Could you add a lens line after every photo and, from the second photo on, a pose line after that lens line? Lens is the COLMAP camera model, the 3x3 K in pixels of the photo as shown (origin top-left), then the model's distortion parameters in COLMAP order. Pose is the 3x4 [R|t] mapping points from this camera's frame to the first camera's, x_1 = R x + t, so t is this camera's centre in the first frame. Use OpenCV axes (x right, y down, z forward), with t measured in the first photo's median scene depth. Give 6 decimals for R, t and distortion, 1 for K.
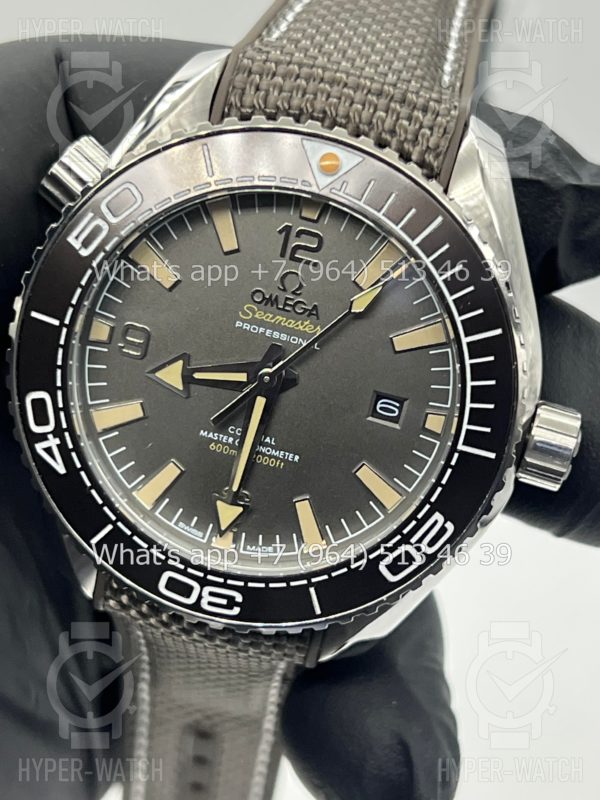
lens RADIAL K [[1906.4, 0, 300.0], [0, 1906.4, 400.0], [0, 0, 1]] dist [0.167679, 0.323721]
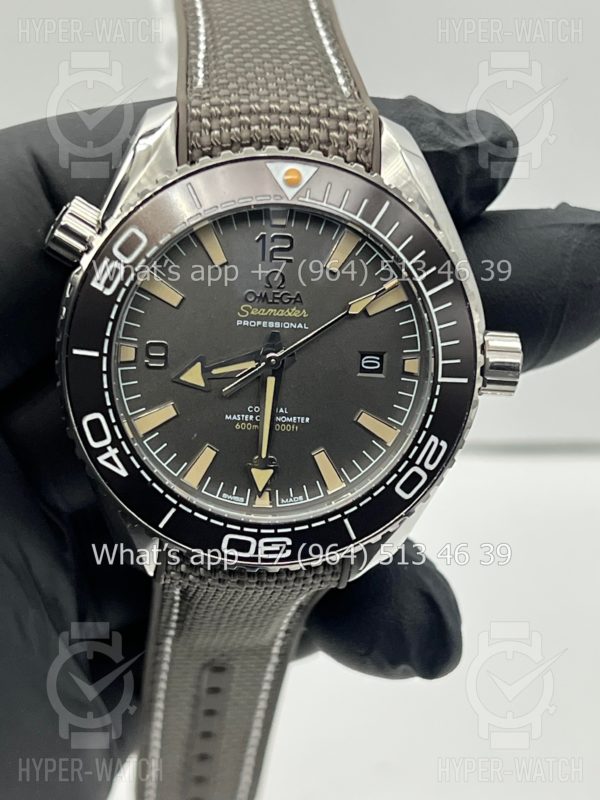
lens RADIAL K [[1906.4, 0, 300.0], [0, 1906.4, 400.0], [0, 0, 1]] dist [0.167679, 0.323721]
pose [[0.959209, -0.225325, 0.170722, -0.213592], [0.223761, 0.974224, 0.028605, -0.017877], [-0.172767, 0.010763, 0.984904, -0.201711]]
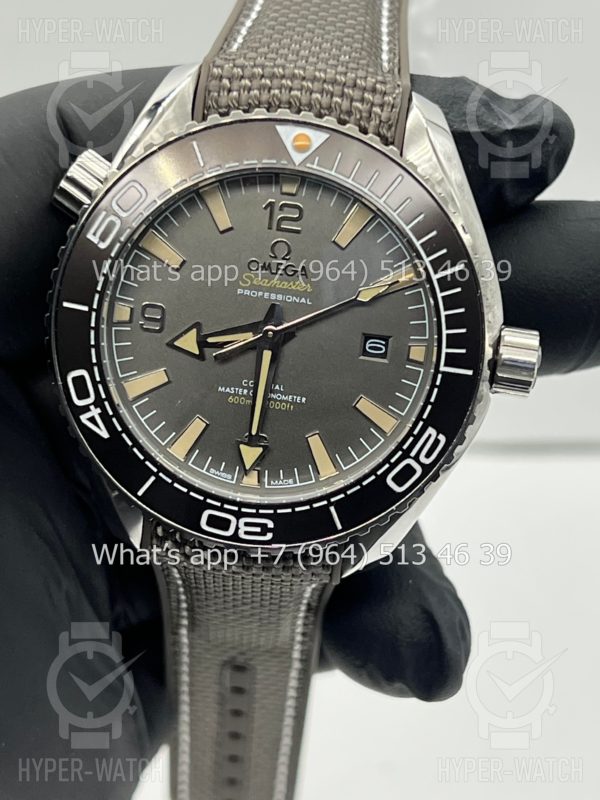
lens RADIAL K [[1906.4, 0, 300.0], [0, 1906.4, 400.0], [0, 0, 1]] dist [0.167679, 0.323721]
pose [[0.990766, -0.129329, 0.040695, -0.051985], [0.130759, 0.990808, -0.034674, 0.071513], [-0.035837, 0.039675, 0.998570, -0.165830]]
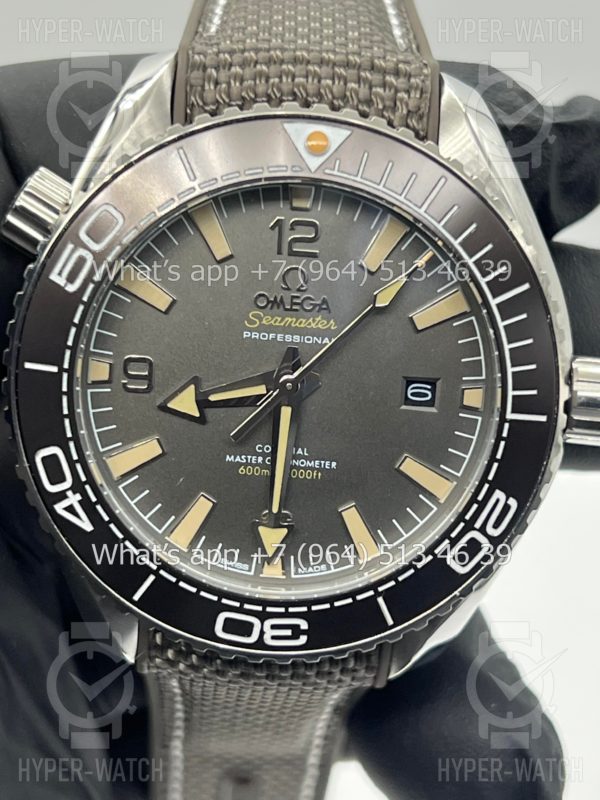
lens RADIAL K [[1906.4, 0, 300.0], [0, 1906.4, 400.0], [0, 0, 1]] dist [0.167679, 0.323721]
pose [[0.975938, -0.192766, 0.101911, -0.107536], [0.196251, 0.980228, -0.025266, 0.020028], [-0.095025, 0.044658, 0.994473, 0.076885]]
